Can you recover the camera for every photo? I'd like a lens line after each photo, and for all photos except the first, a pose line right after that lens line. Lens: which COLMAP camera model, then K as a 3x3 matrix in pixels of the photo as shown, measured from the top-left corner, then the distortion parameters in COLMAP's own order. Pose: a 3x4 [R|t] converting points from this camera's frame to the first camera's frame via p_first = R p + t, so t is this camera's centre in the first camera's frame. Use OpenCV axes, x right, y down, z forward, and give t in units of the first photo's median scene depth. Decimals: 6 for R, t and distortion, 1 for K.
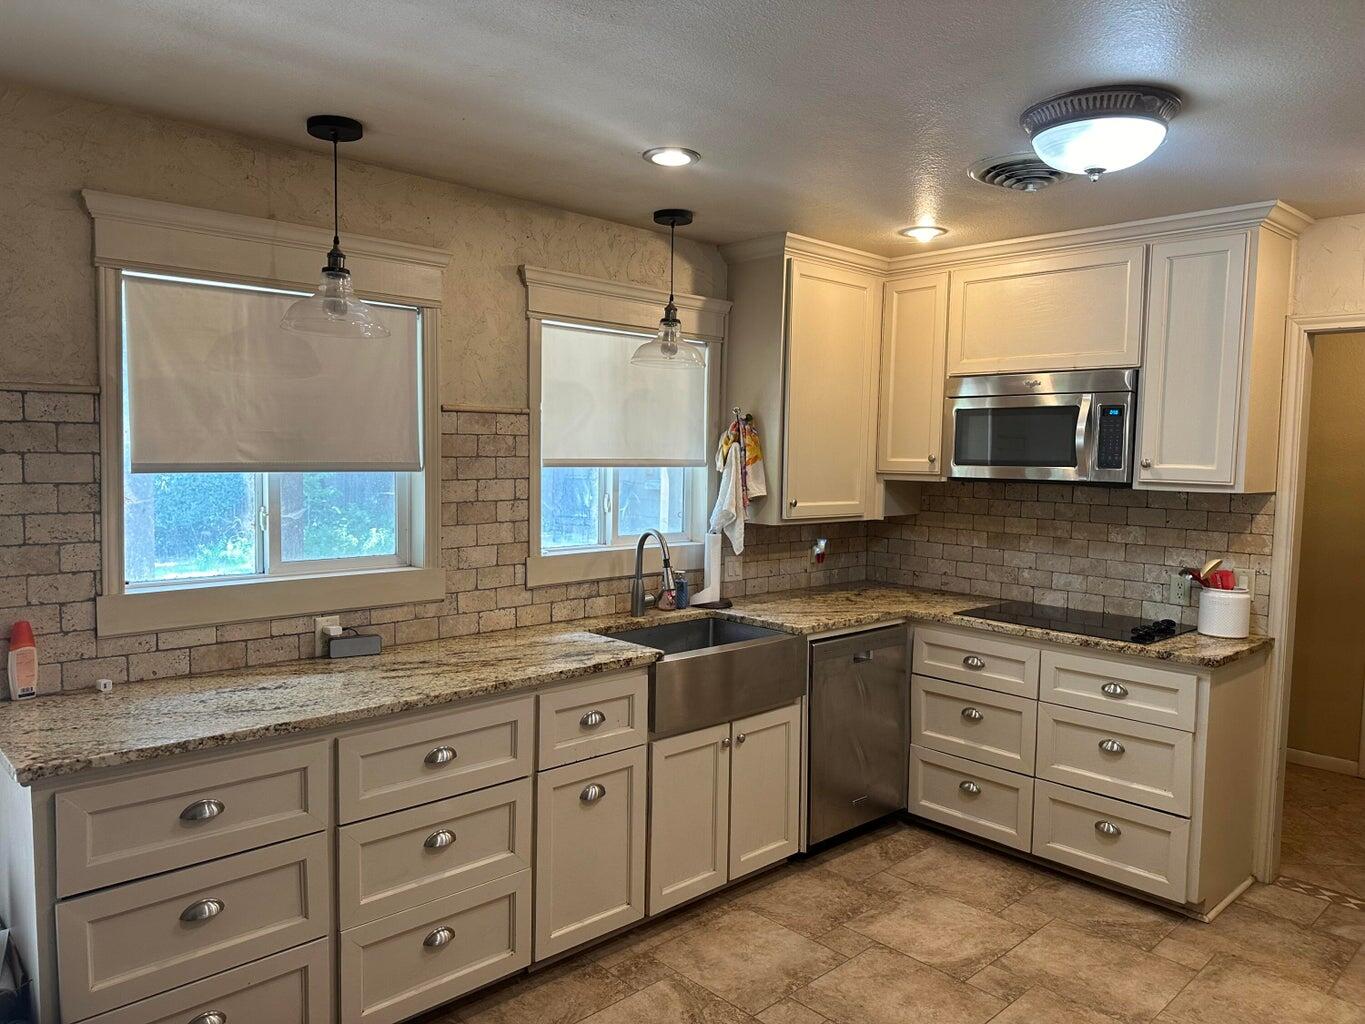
lens RADIAL K [[955.8, 0, 684.3], [0, 955.8, 518.3], [0, 0, 1]] dist [0.031549, -0.016043]
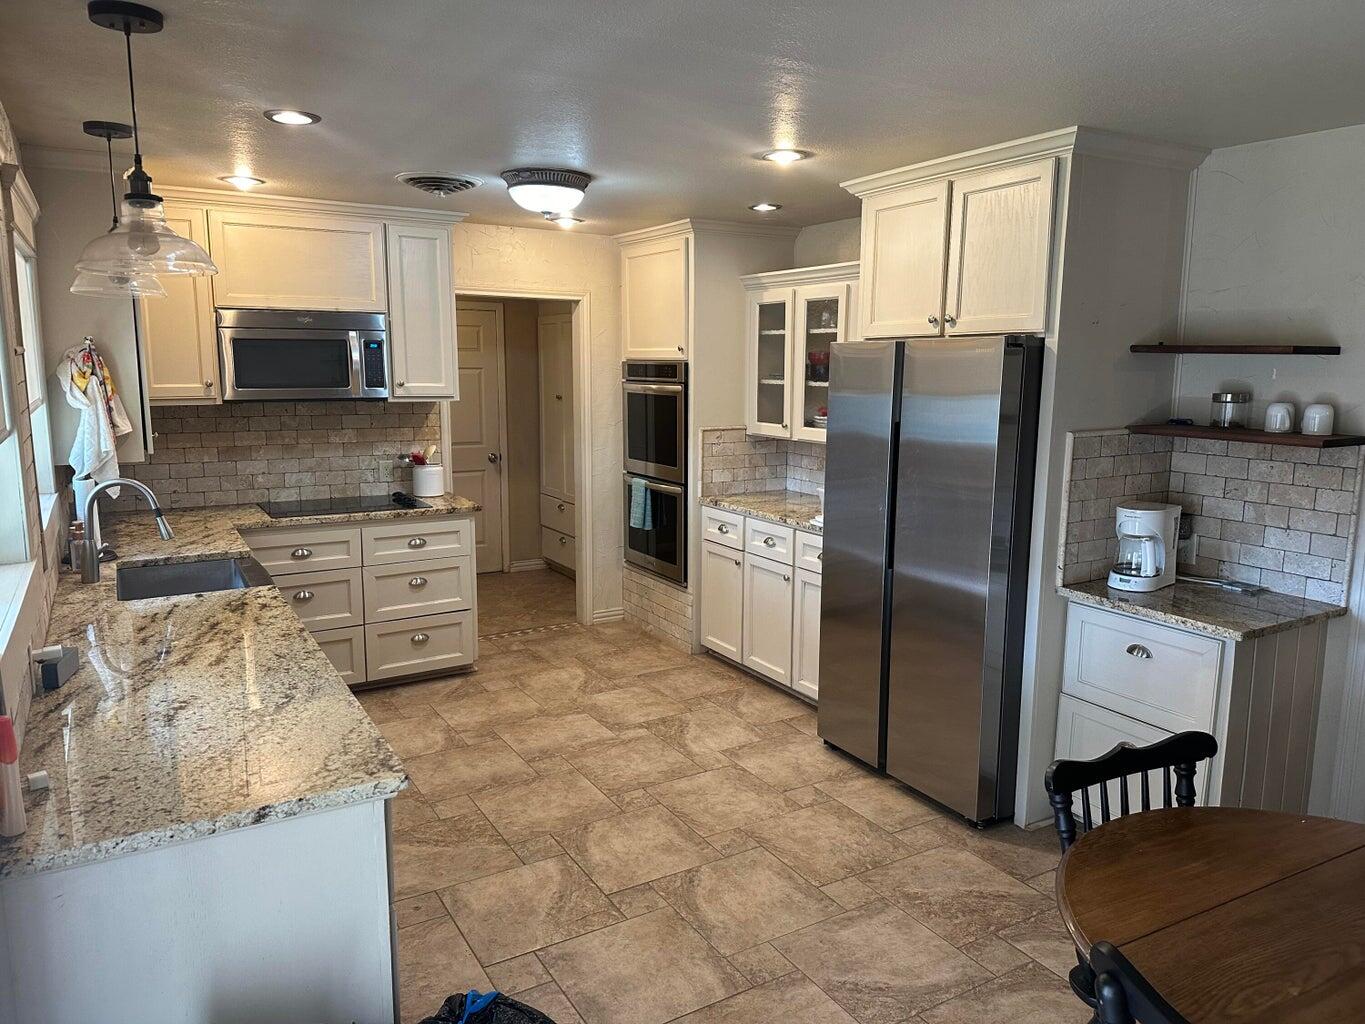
lens RADIAL K [[955.8, 0, 684.3], [0, 955.8, 511.5], [0, 0, 1]] dist [0.031549, -0.016043]
pose [[0.220574, -0.171909, 0.960101, -0.787712], [0.065979, 0.984721, 0.161159, -0.068496], [-0.973136, 0.027799, 0.228546, 0.268077]]
